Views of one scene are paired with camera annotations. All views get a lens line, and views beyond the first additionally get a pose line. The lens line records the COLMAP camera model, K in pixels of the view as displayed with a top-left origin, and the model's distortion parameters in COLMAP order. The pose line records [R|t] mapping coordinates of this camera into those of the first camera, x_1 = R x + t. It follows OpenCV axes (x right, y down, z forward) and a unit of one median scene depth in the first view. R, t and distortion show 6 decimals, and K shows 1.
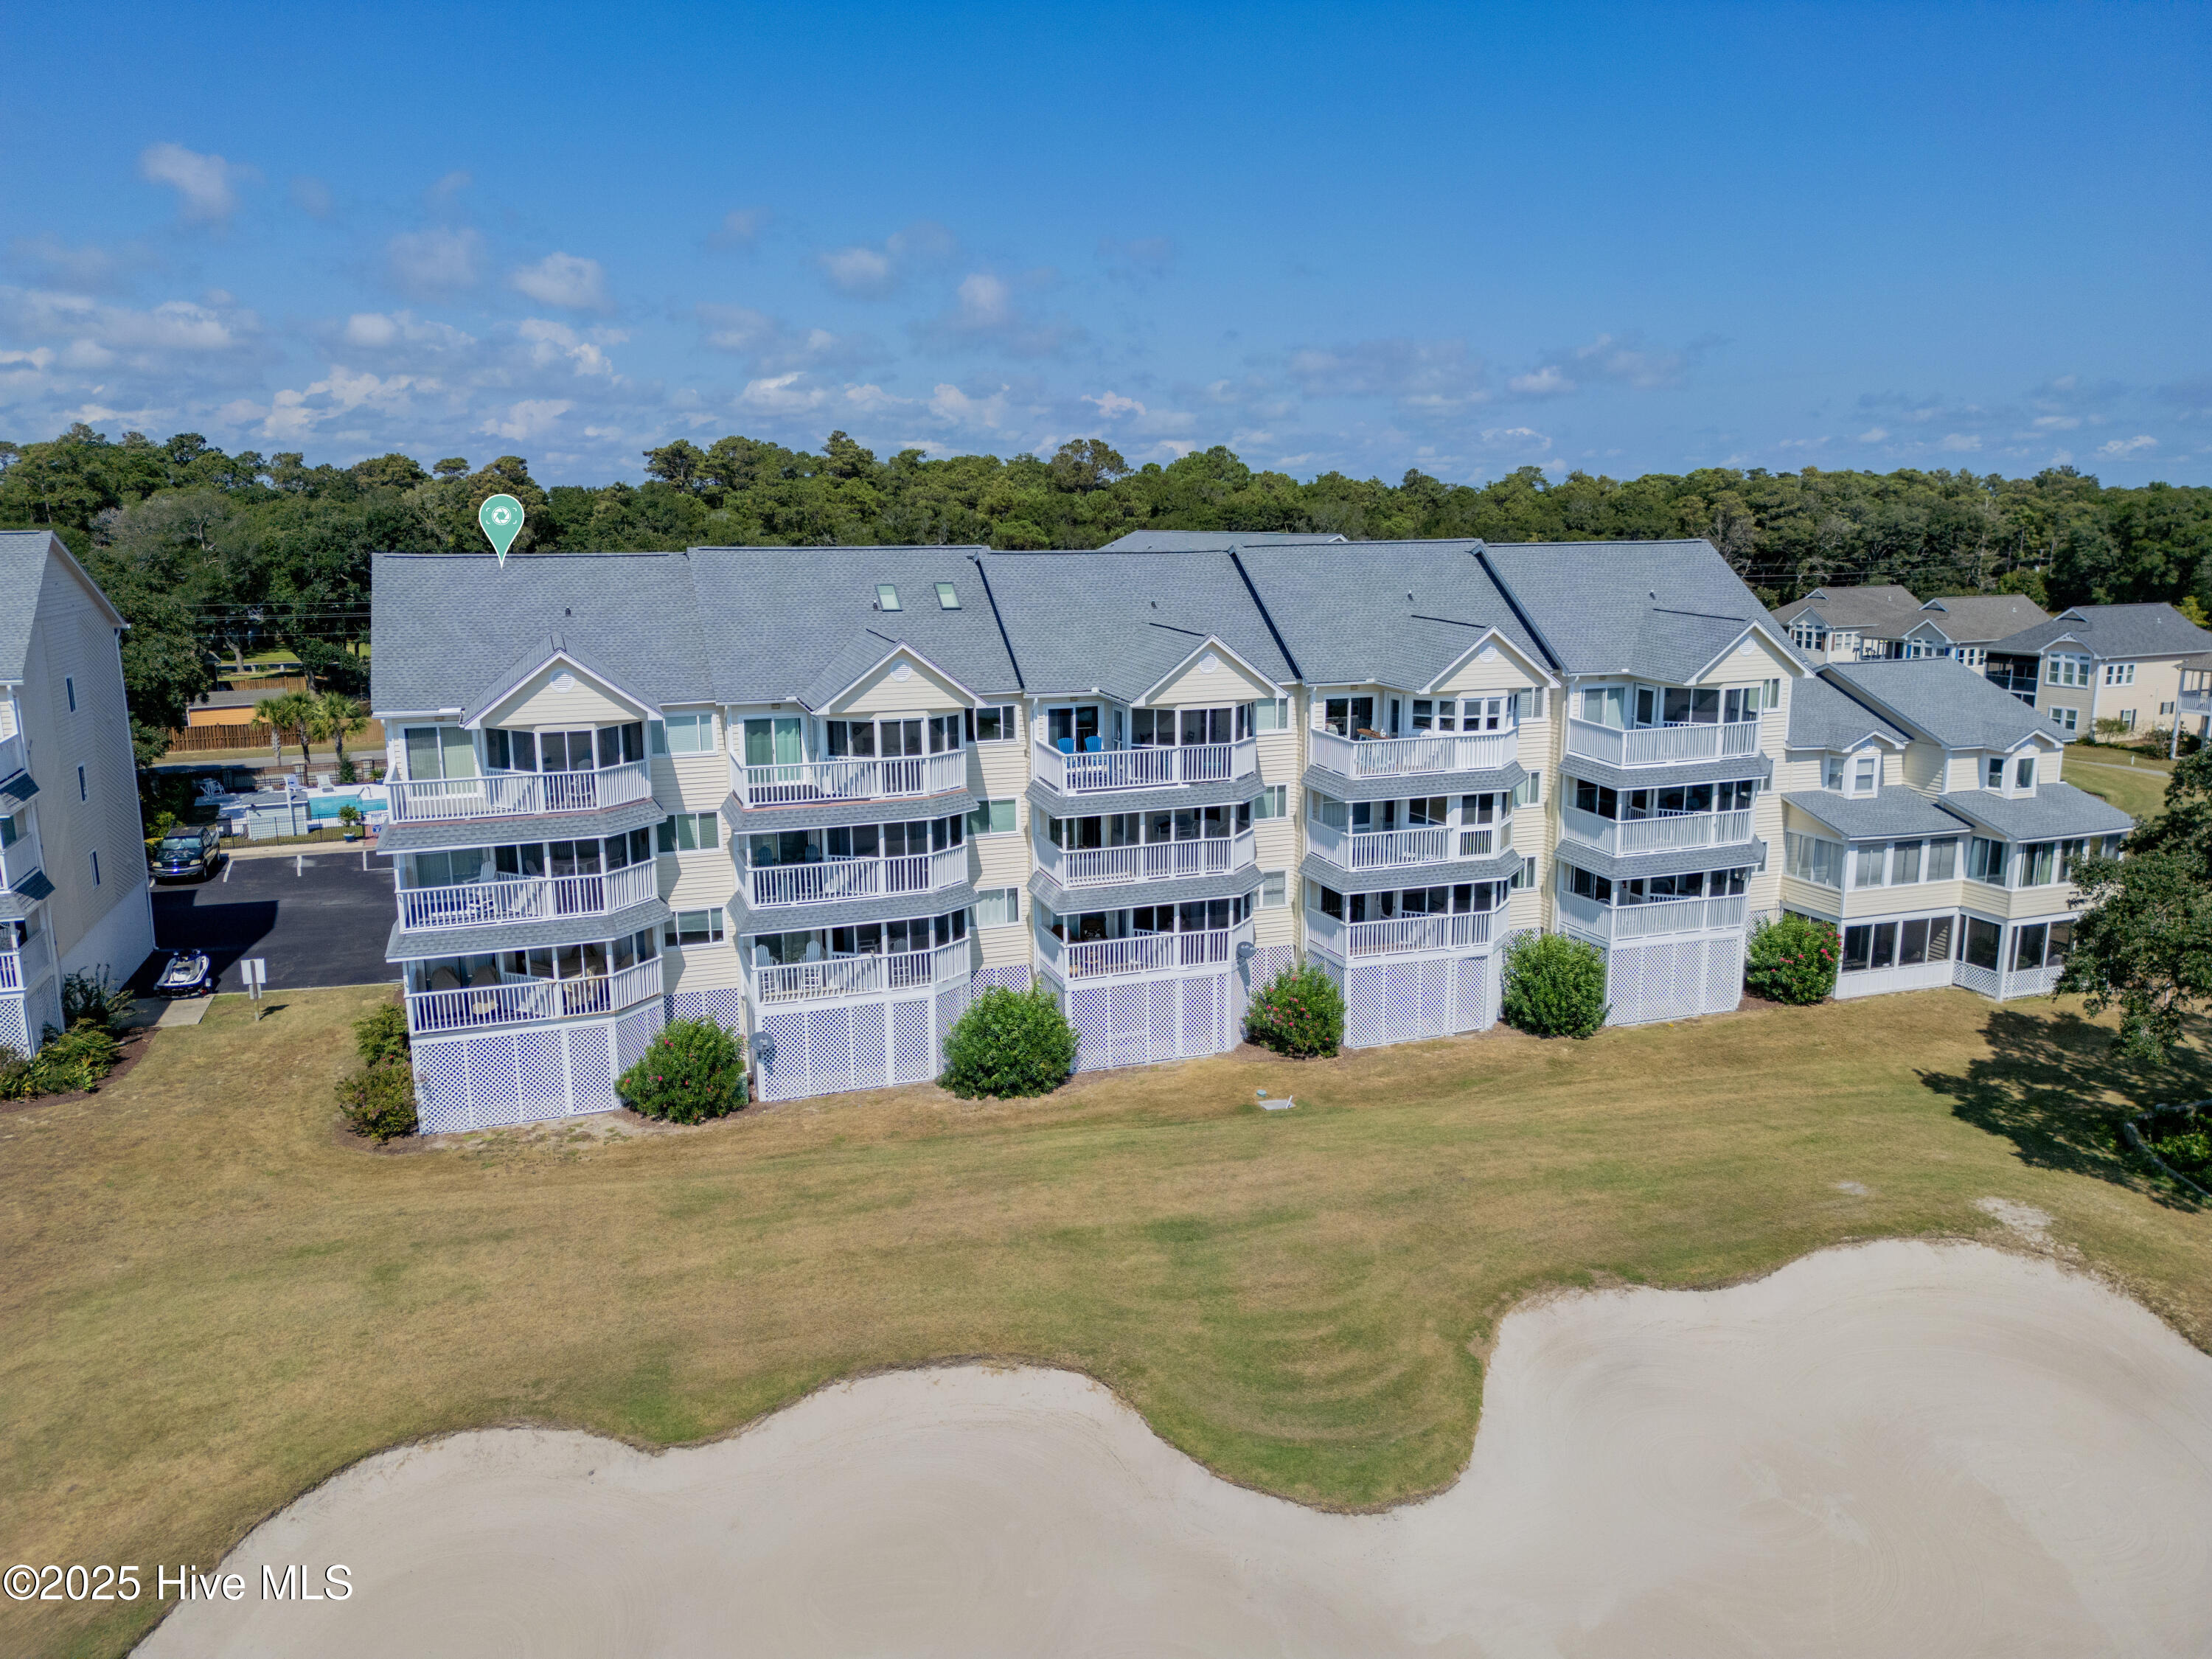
lens RADIAL K [[1563.8, 0, 1104.5], [0, 1563.8, 792.0], [0, 0, 1]] dist [0.071417, -0.059312]
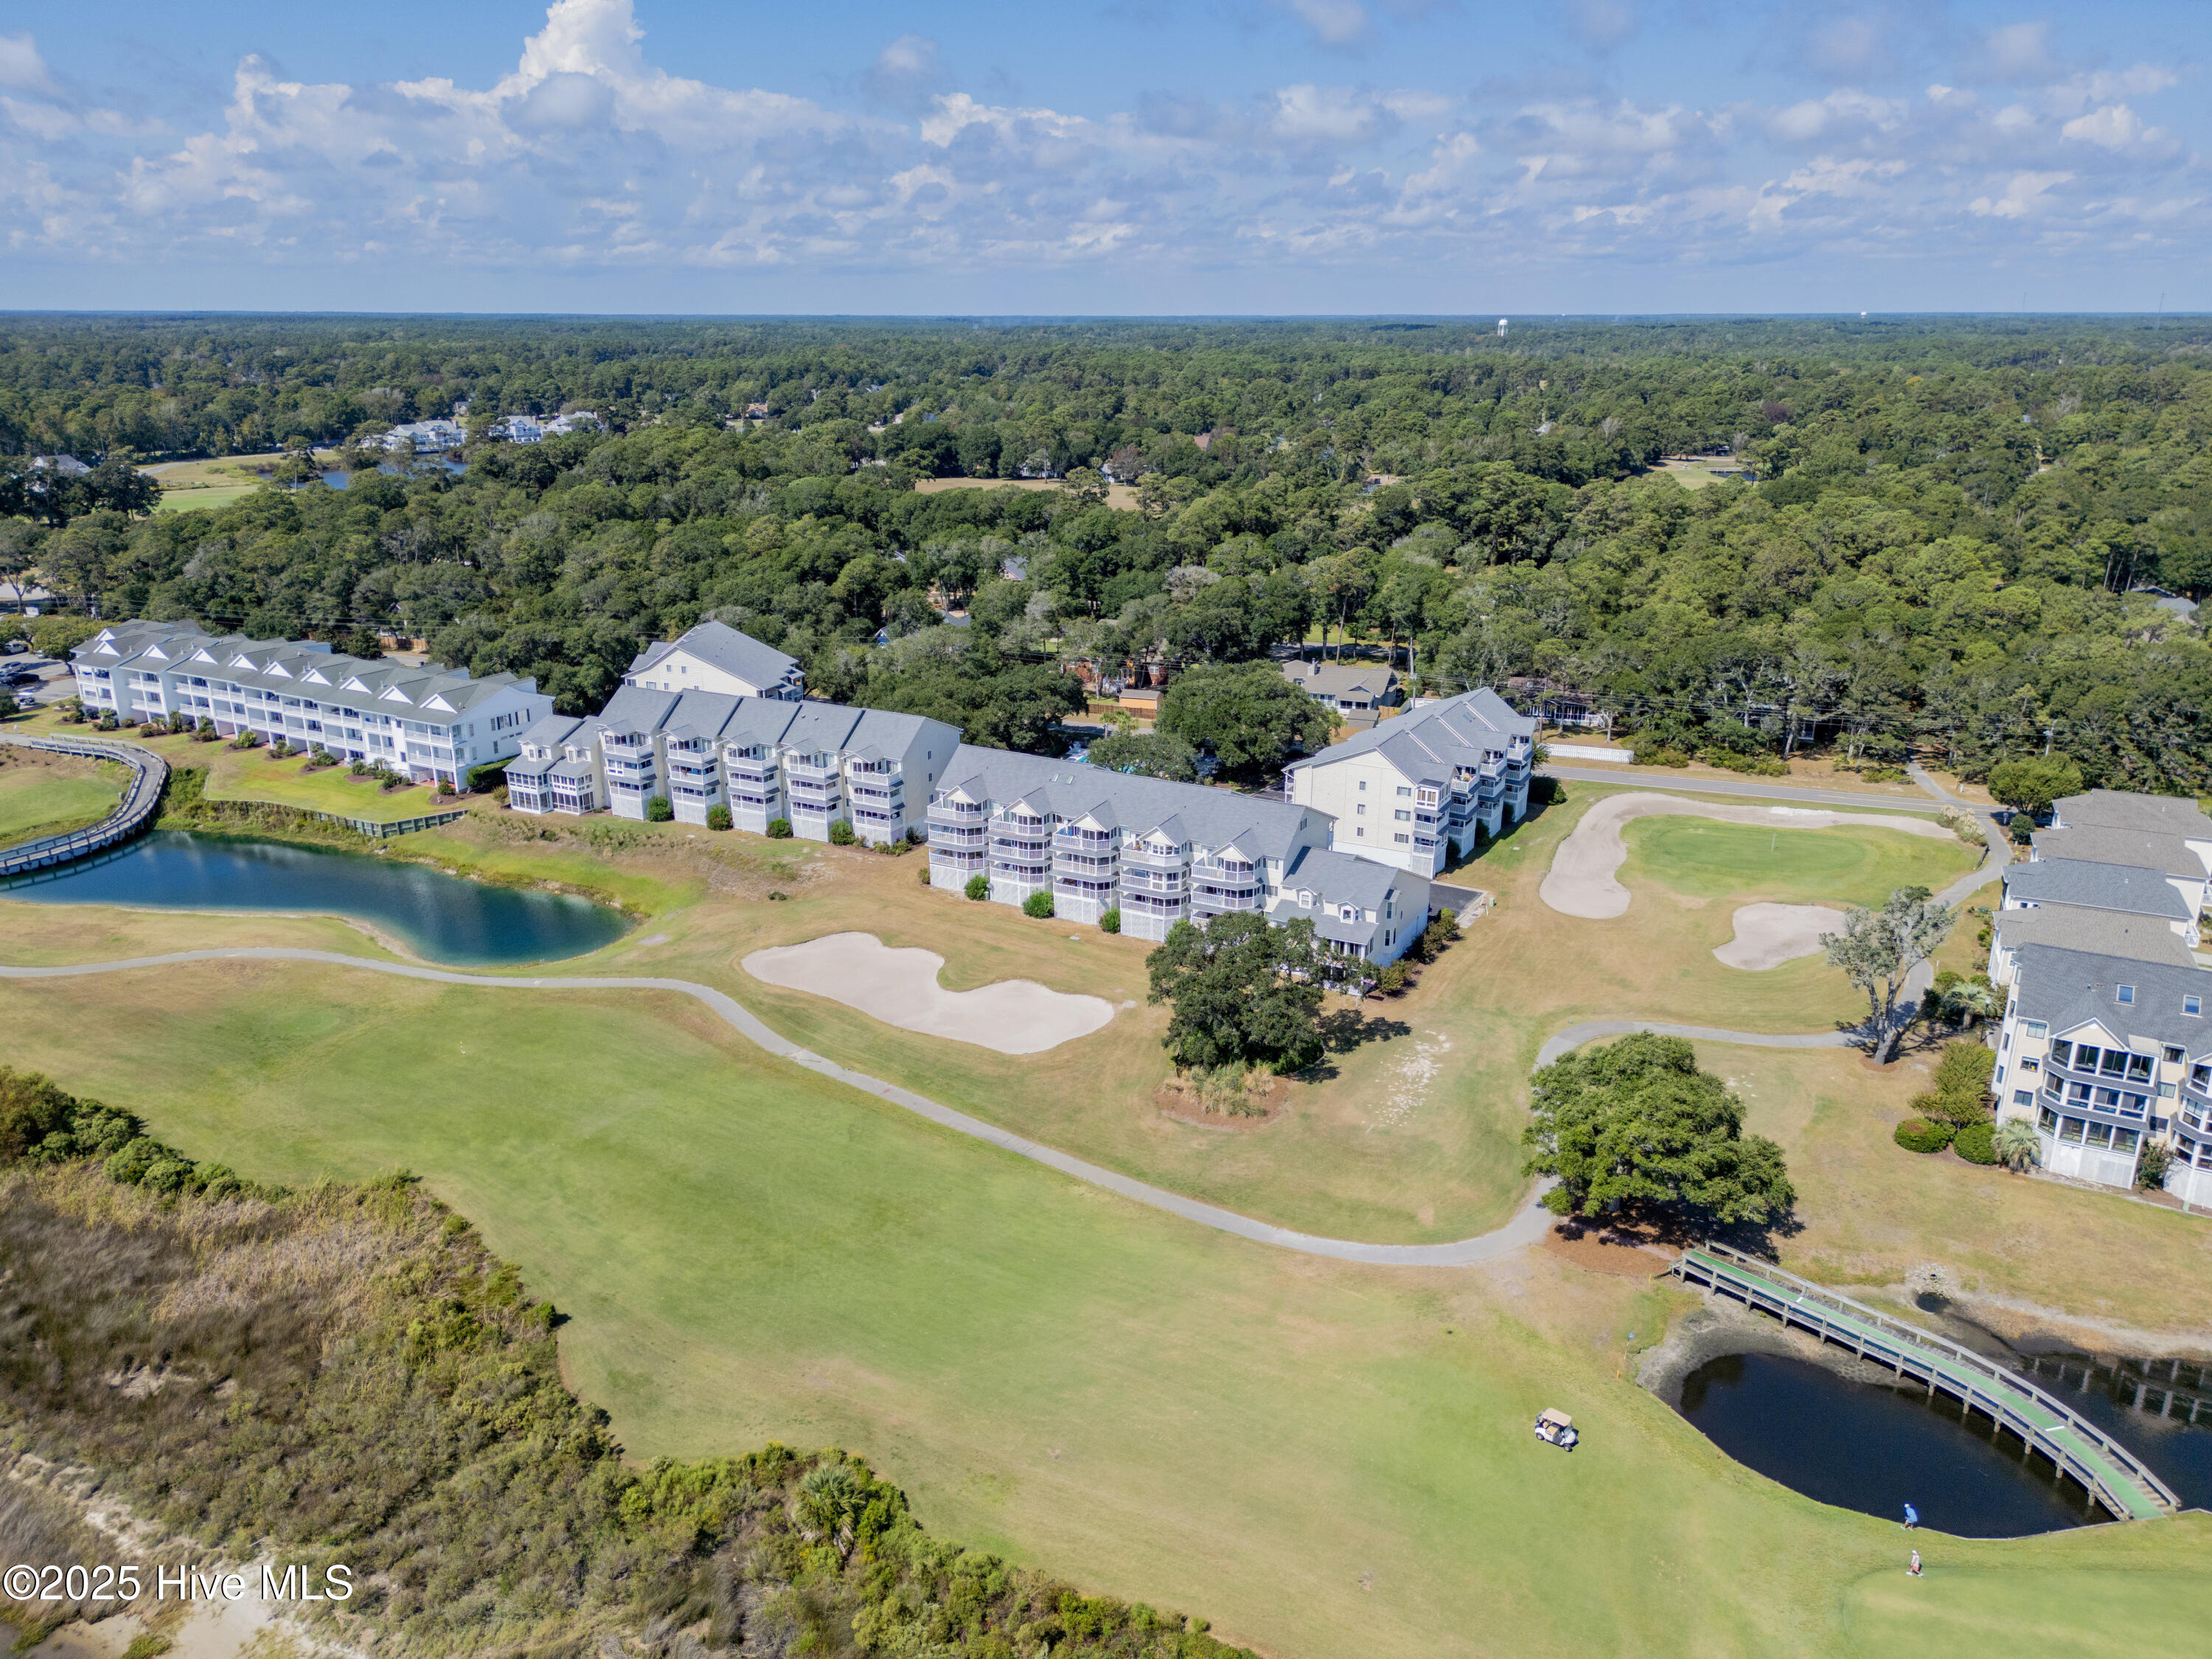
lens RADIAL K [[1563.8, 0, 1104.5], [0, 1563.8, 792.0], [0, 0, 1]] dist [0.071417, -0.059312]
pose [[0.659148, 0.226289, -0.717159, 1.450157], [-0.135896, 0.973795, 0.182363, -0.438668], [0.739633, -0.022745, 0.672626, -0.769926]]
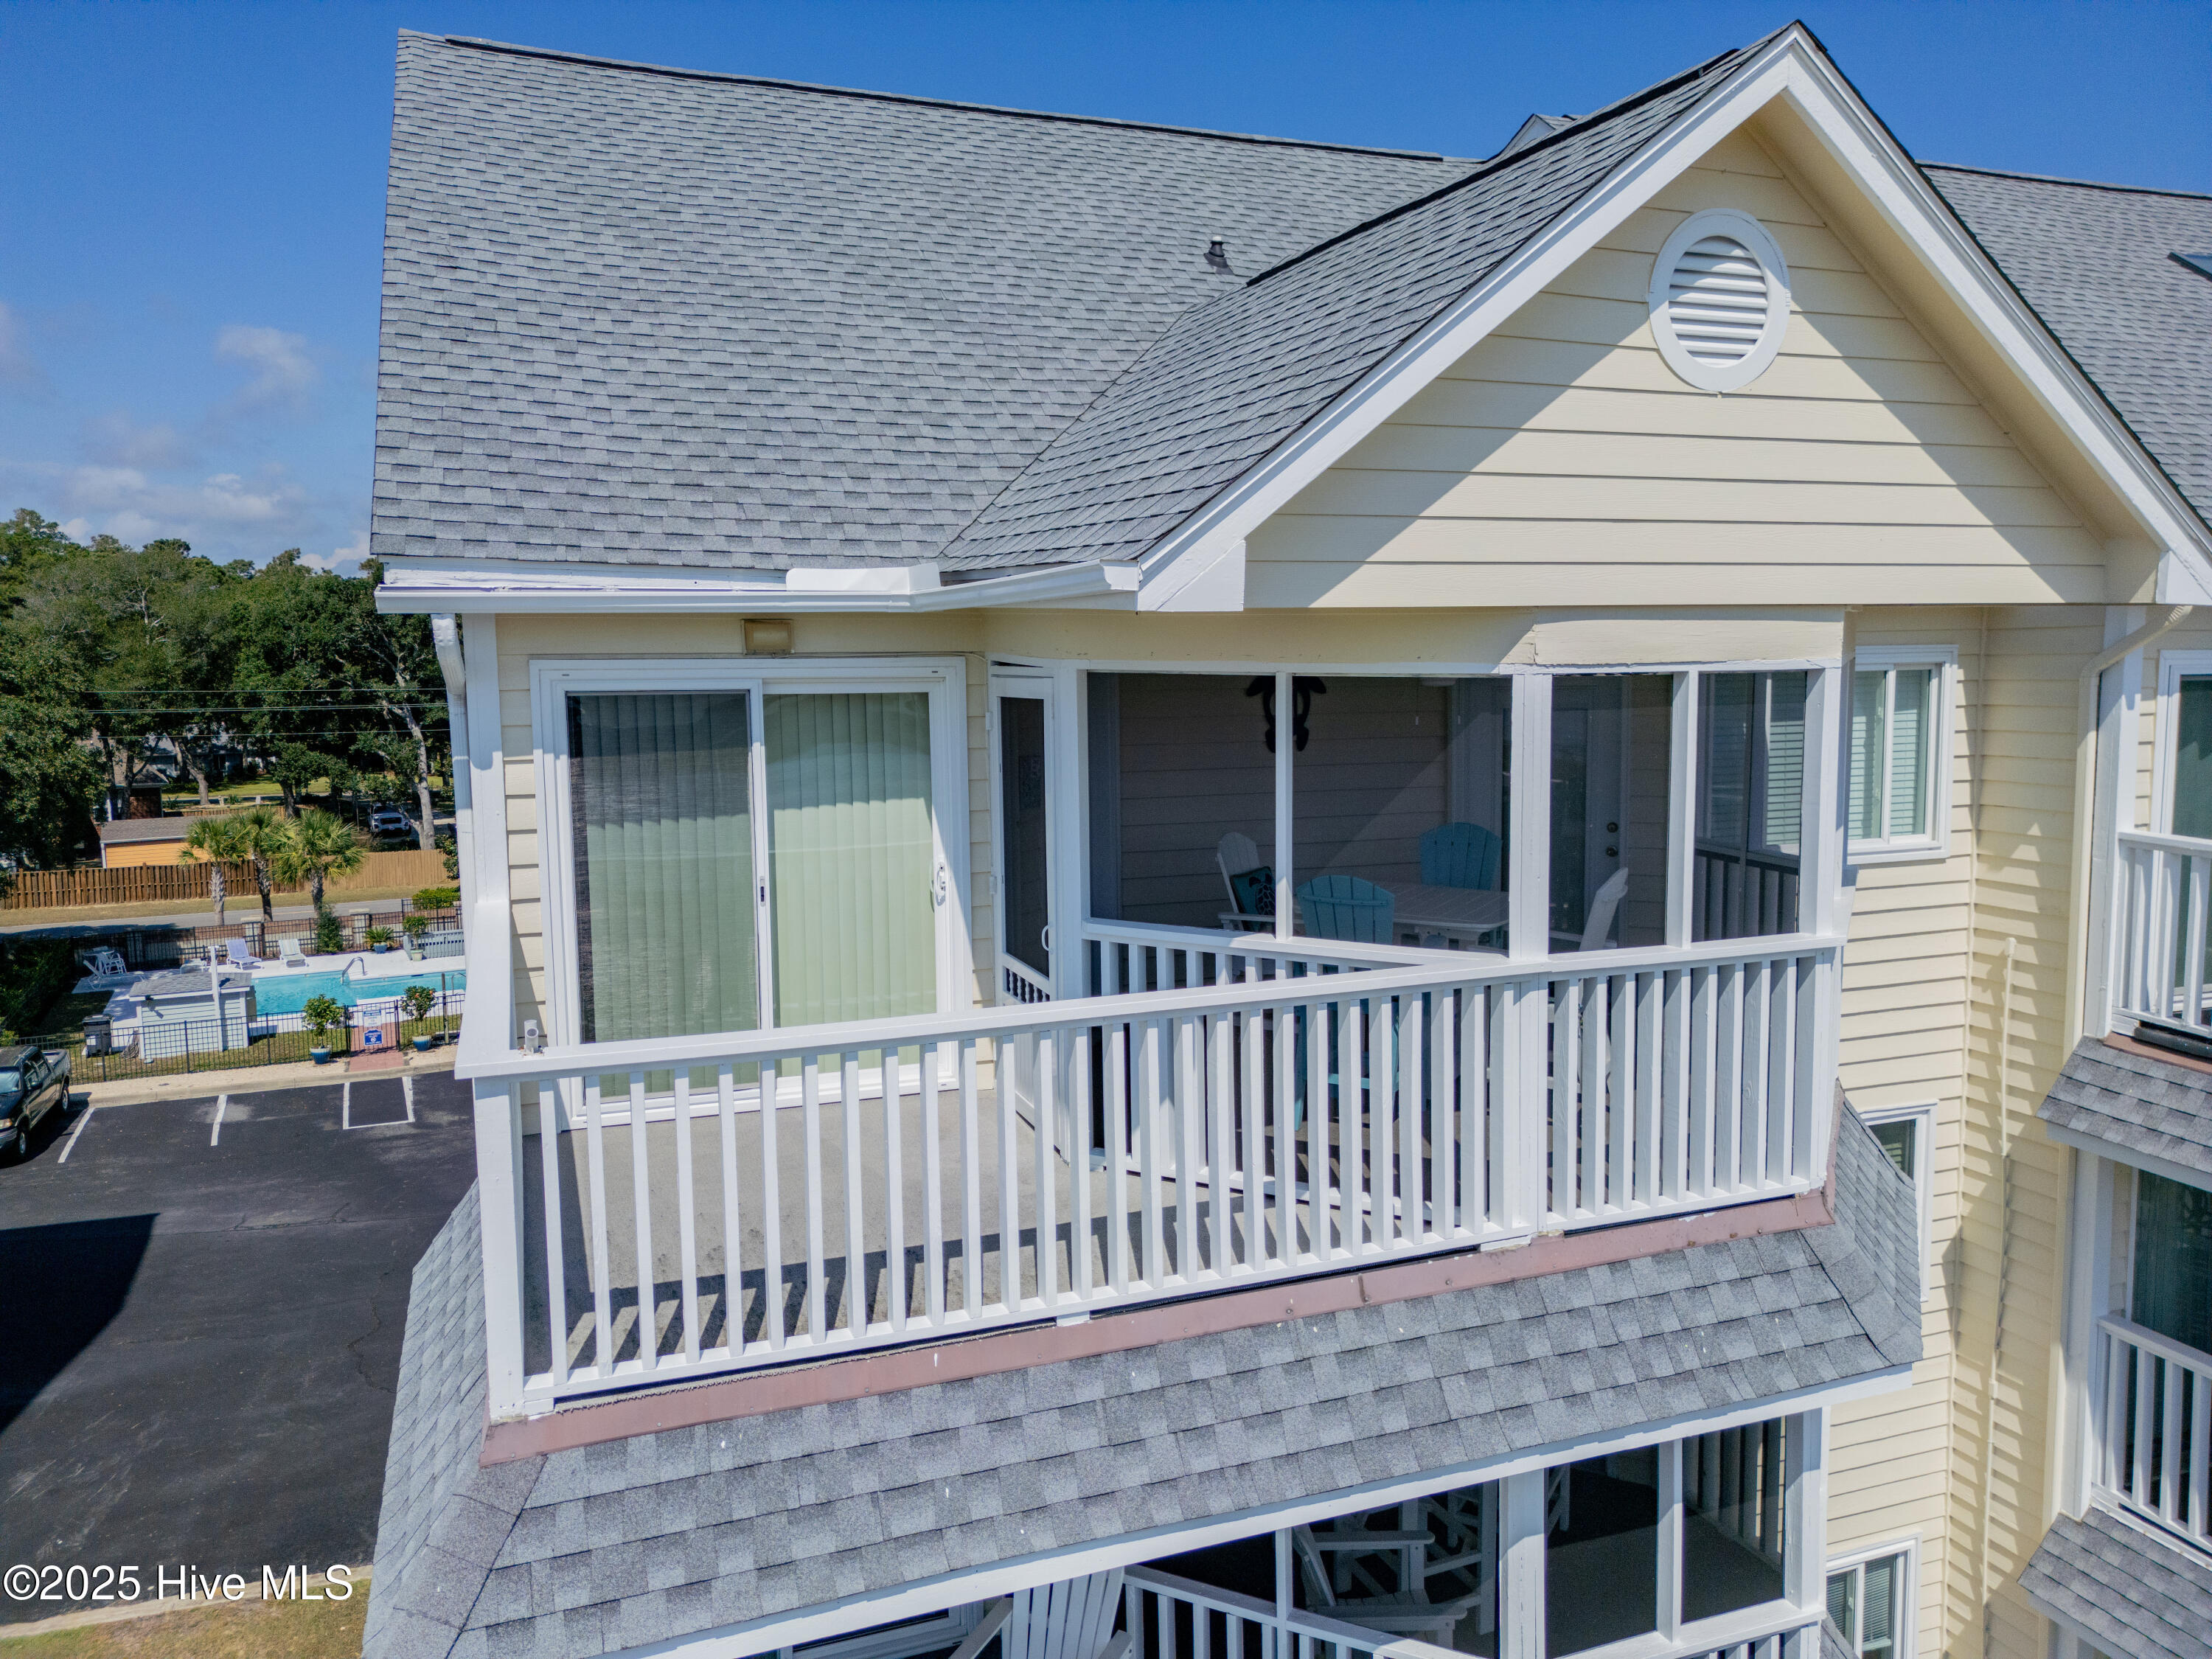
lens RADIAL K [[1563.8, 0, 1104.5], [0, 1563.8, 792.0], [0, 0, 1]] dist [0.071417, -0.059312]
pose [[0.999972, -0.007416, 0.001354, -0.191975], [0.007512, 0.995325, -0.096294, -0.006482], [-0.000634, 0.096301, 0.995352, 0.414884]]
